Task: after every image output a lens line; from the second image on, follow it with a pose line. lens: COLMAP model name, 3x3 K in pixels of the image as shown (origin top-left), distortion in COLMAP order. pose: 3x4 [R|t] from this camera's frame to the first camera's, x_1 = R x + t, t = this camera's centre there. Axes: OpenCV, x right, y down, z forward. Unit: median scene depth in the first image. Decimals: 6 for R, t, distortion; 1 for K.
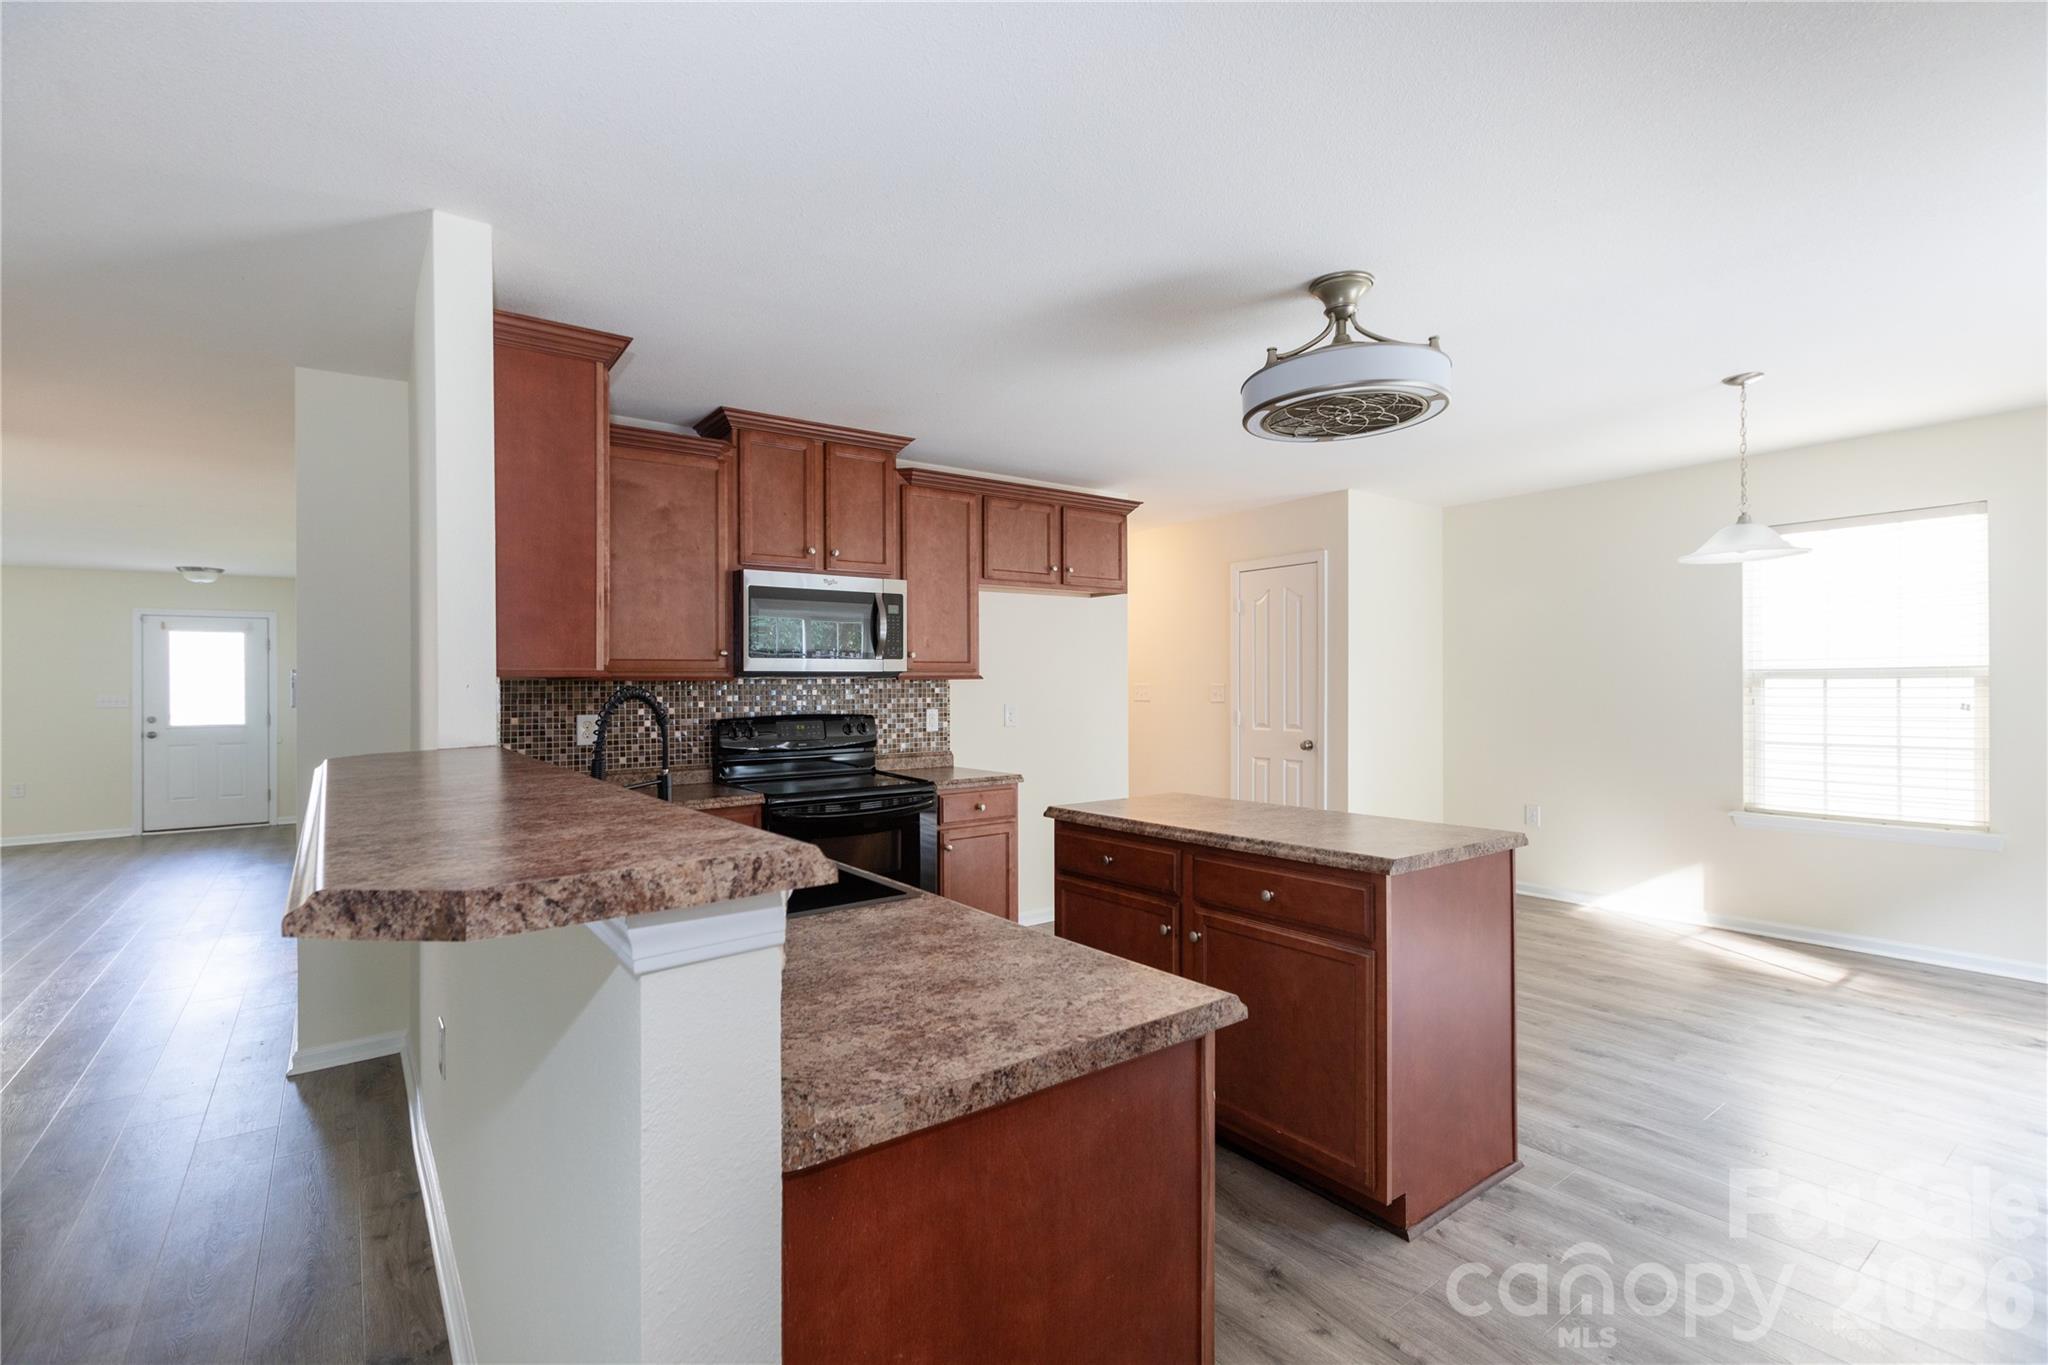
lens RADIAL K [[931.8, 0, 1024.0], [0, 931.8, 682.5], [0, 0, 1]] dist [-0.000320, -0.000040]
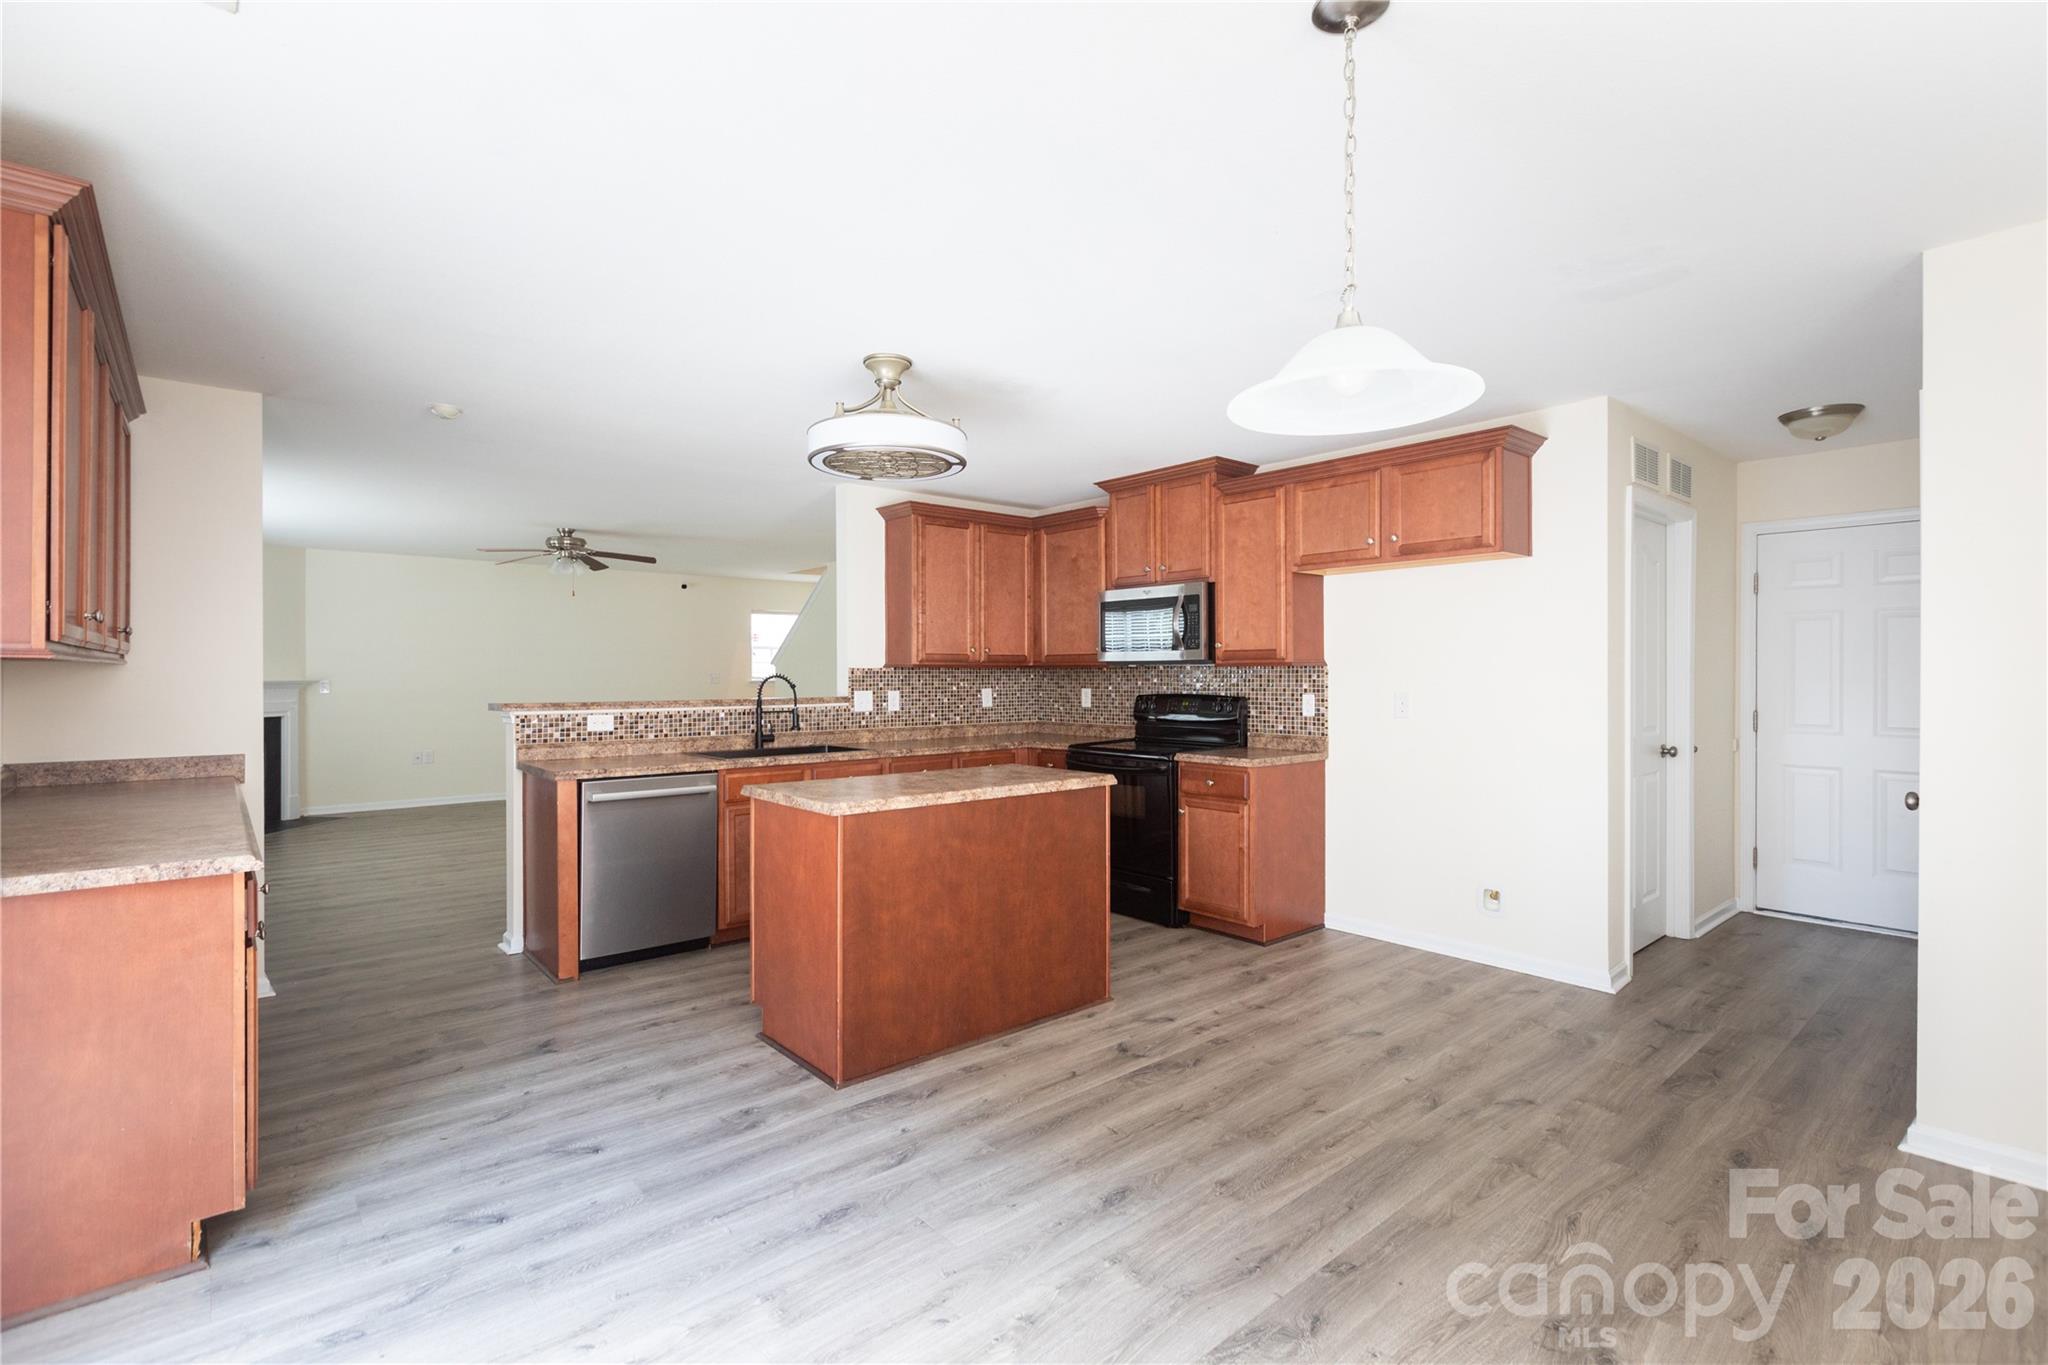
lens RADIAL K [[947.7, 0, 1021.1], [0, 947.7, 669.7], [0, 0, 1]] dist [0.000914, 0.000110]
pose [[0.067161, 0.009329, -0.997699, 1.149293], [0.011085, 0.999888, 0.010096, -0.015882], [0.997681, -0.011737, 0.067050, 0.762550]]
